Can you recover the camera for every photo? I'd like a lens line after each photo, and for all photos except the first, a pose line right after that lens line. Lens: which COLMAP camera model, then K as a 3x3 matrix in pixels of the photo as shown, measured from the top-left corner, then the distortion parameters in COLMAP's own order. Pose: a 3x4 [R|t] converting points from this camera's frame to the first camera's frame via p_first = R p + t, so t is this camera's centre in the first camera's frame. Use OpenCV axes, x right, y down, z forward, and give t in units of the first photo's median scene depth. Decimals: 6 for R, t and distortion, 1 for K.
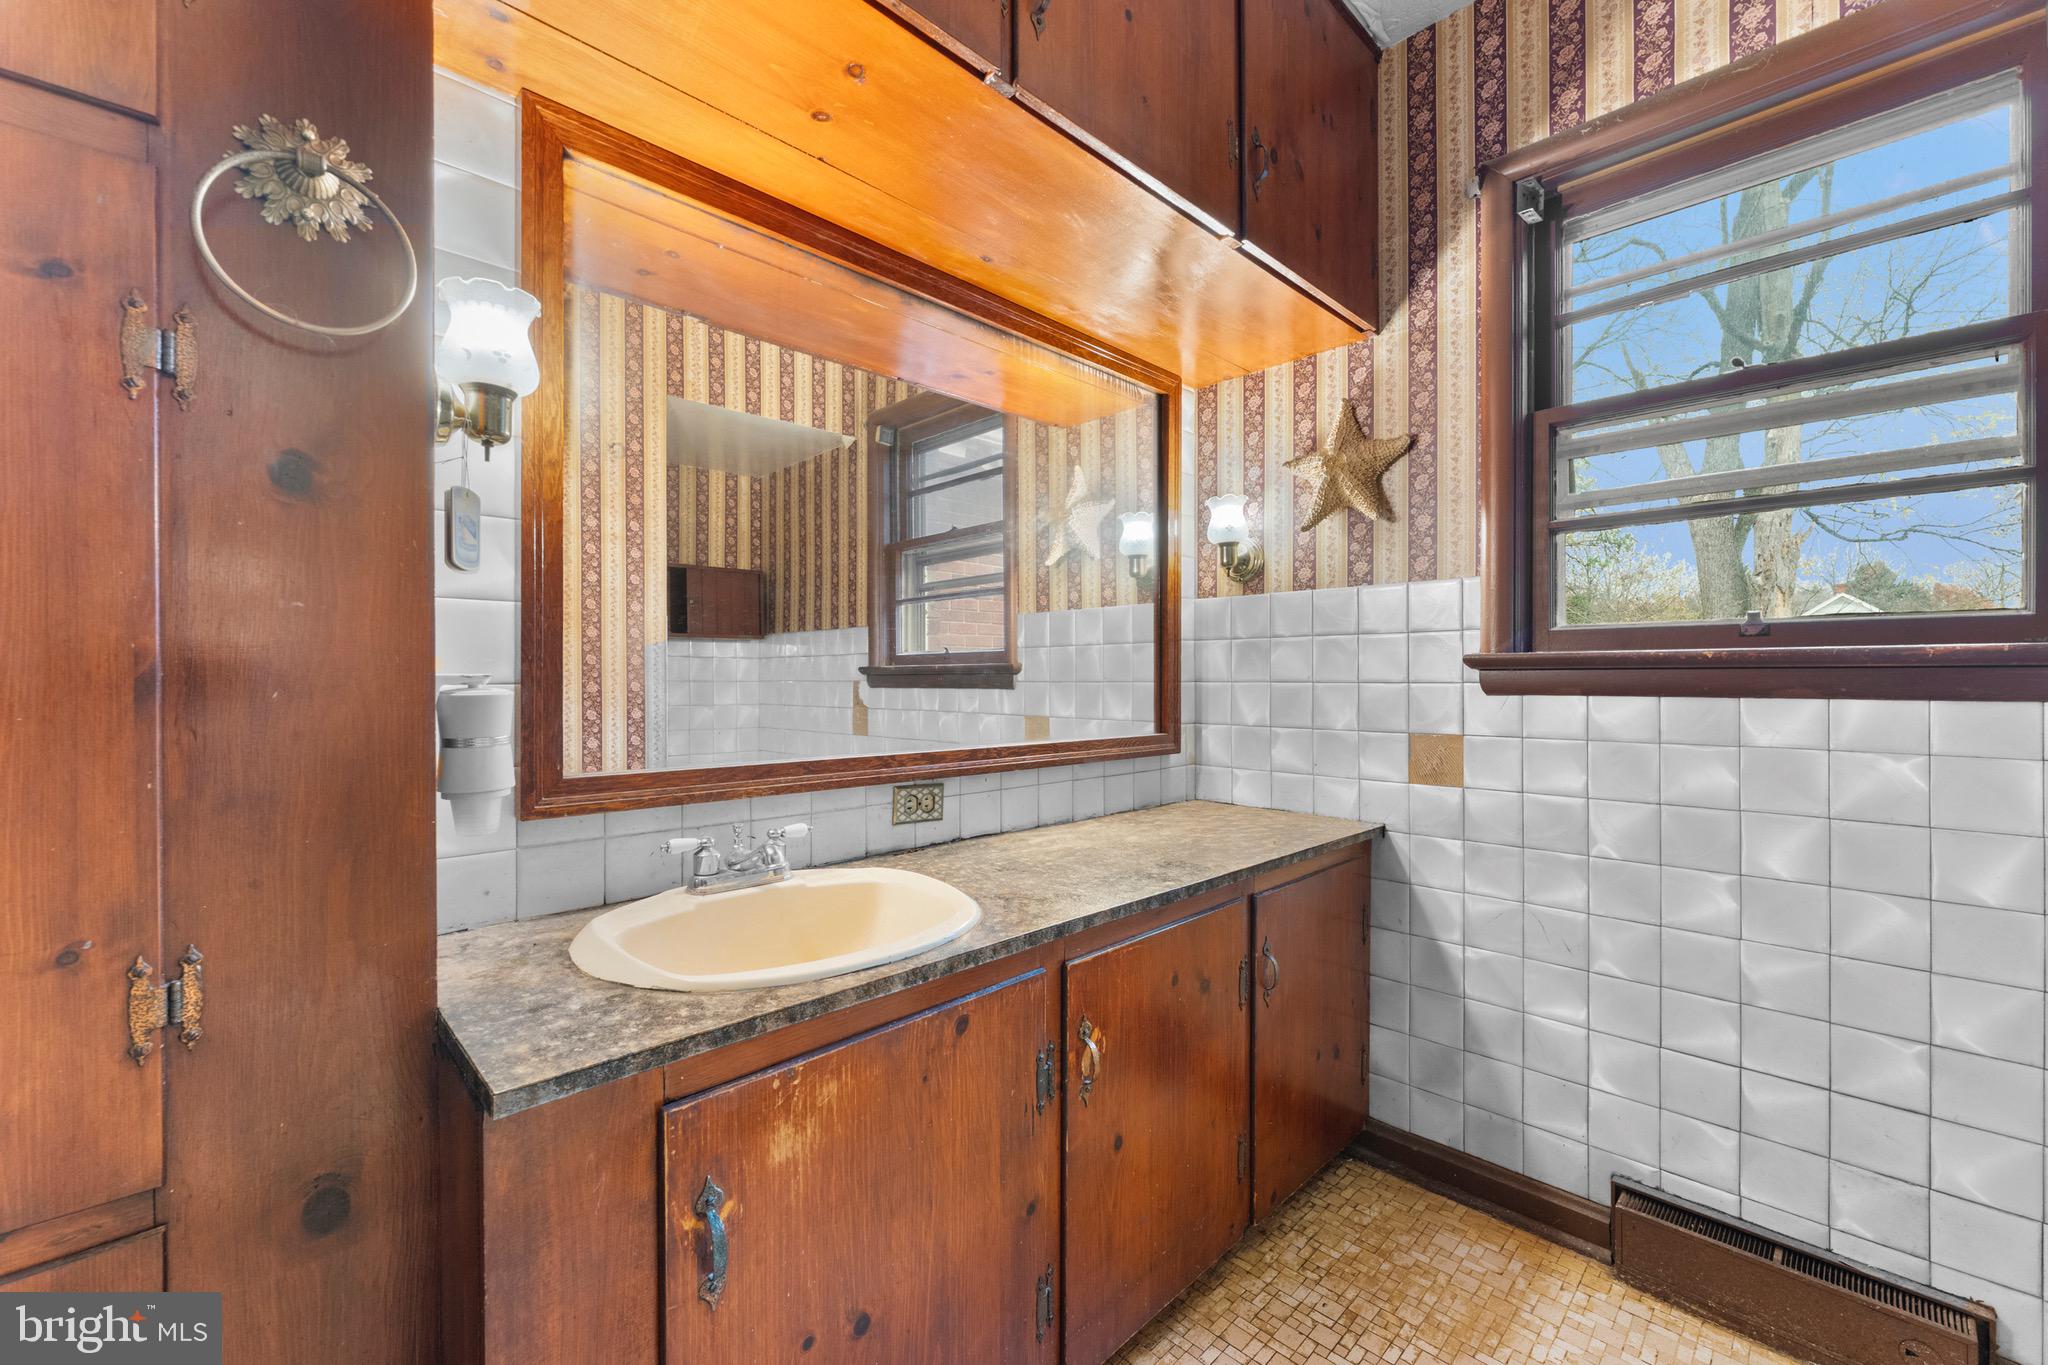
lens RADIAL K [[821.0, 0, 1024.6], [0, 821.0, 679.9], [0, 0, 1]] dist [-0.002983, -0.000050]
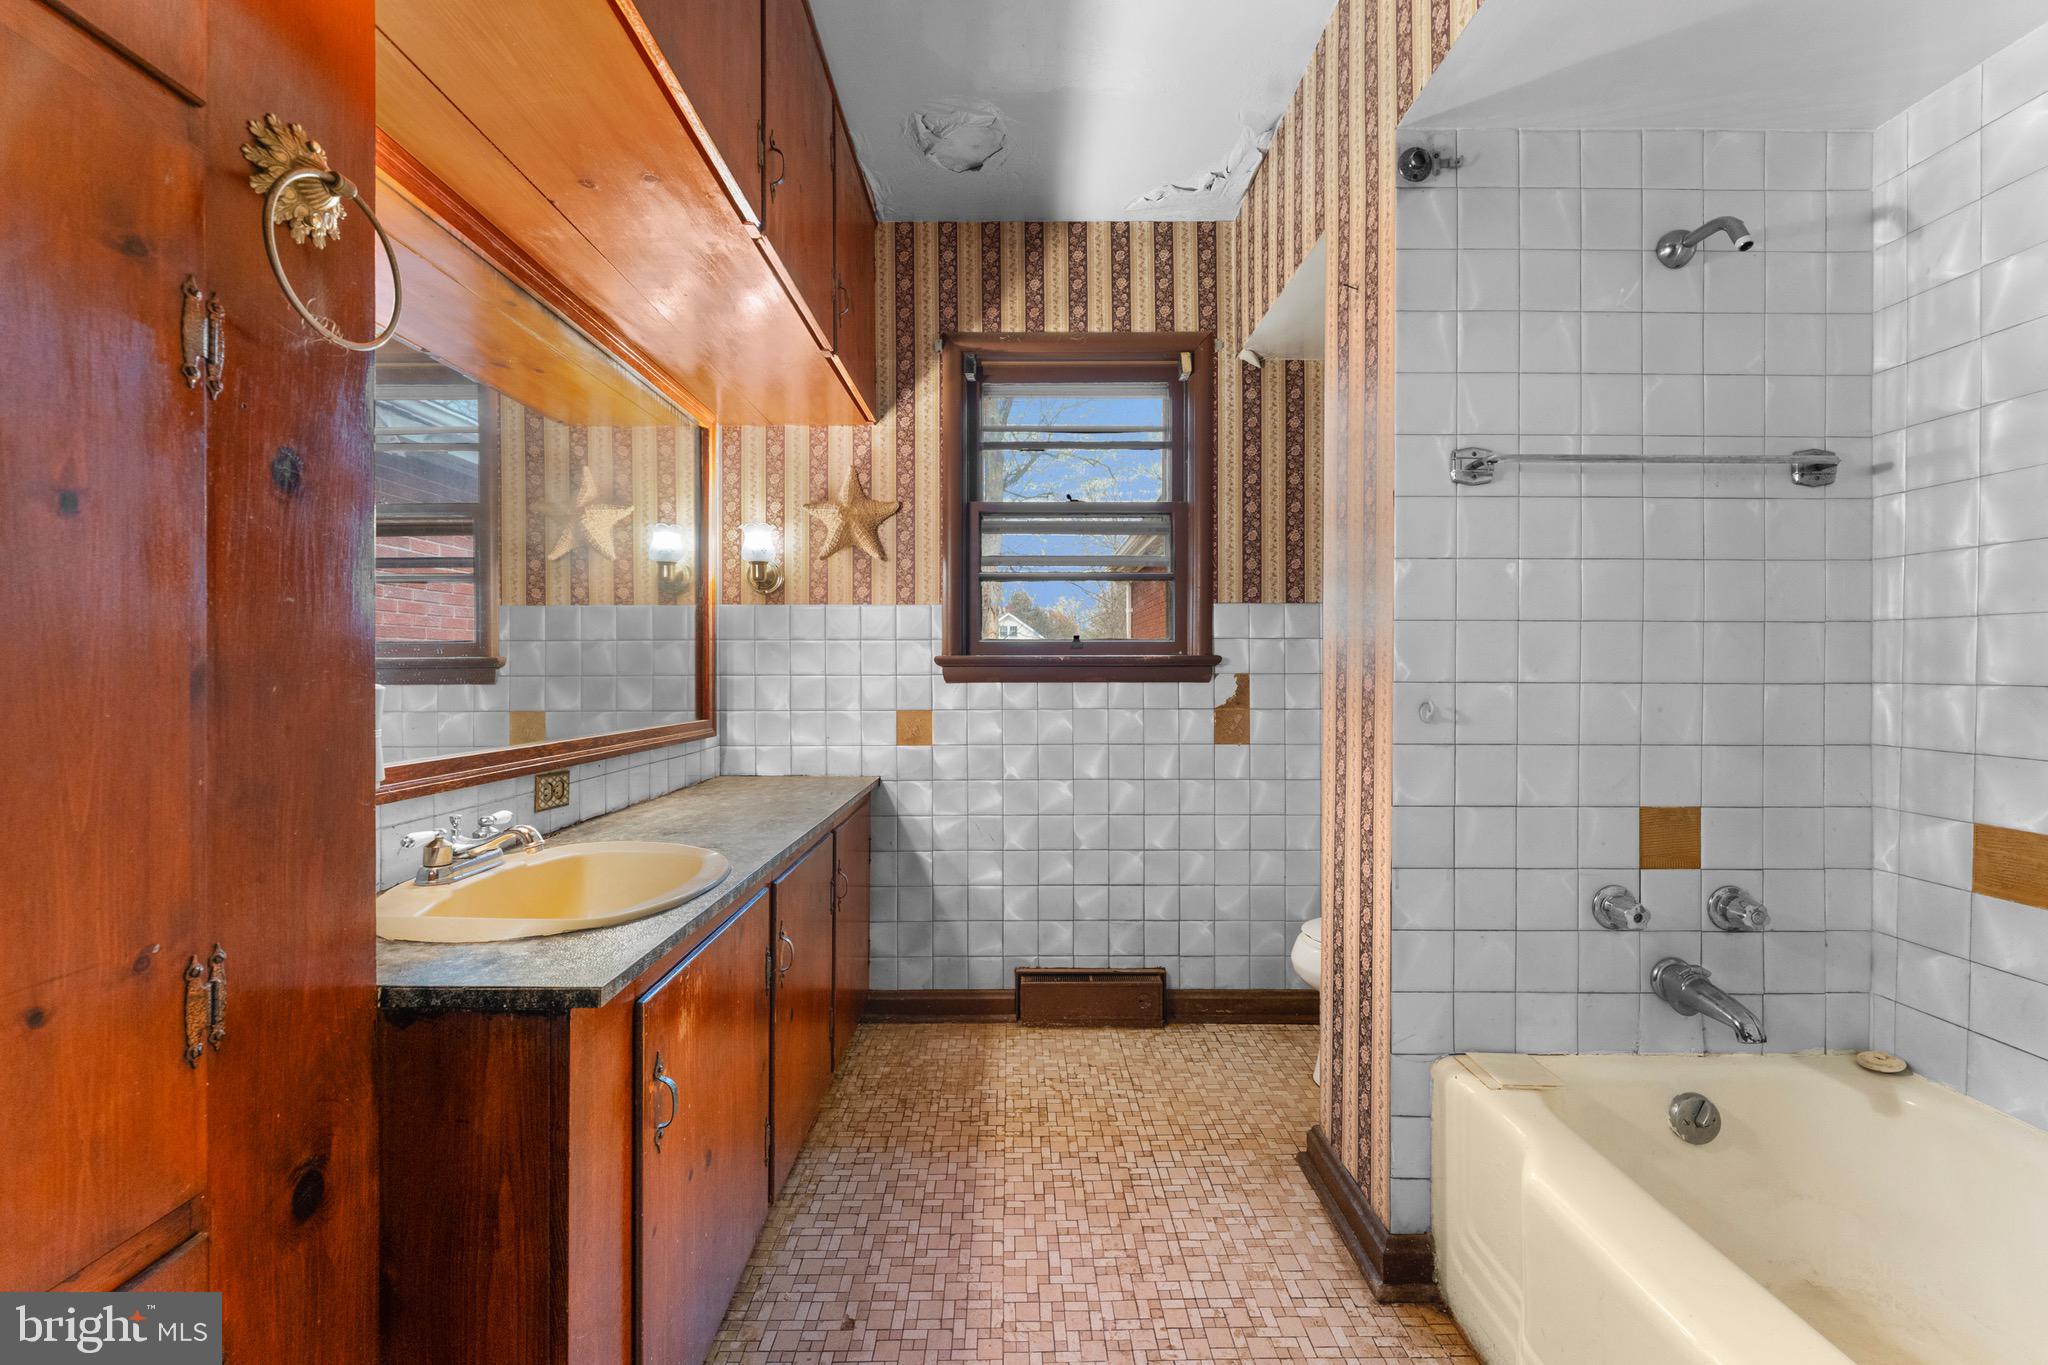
lens RADIAL K [[821.5, 0, 1014.4], [0, 821.5, 676.4], [0, 0, 1]] dist [-0.000769, -0.000116]
pose [[0.699696, -0.004667, 0.714426, -0.428646], [0.002553, 0.999989, 0.004032, 0.000364], [-0.714437, -0.000997, 0.699700, -0.153179]]
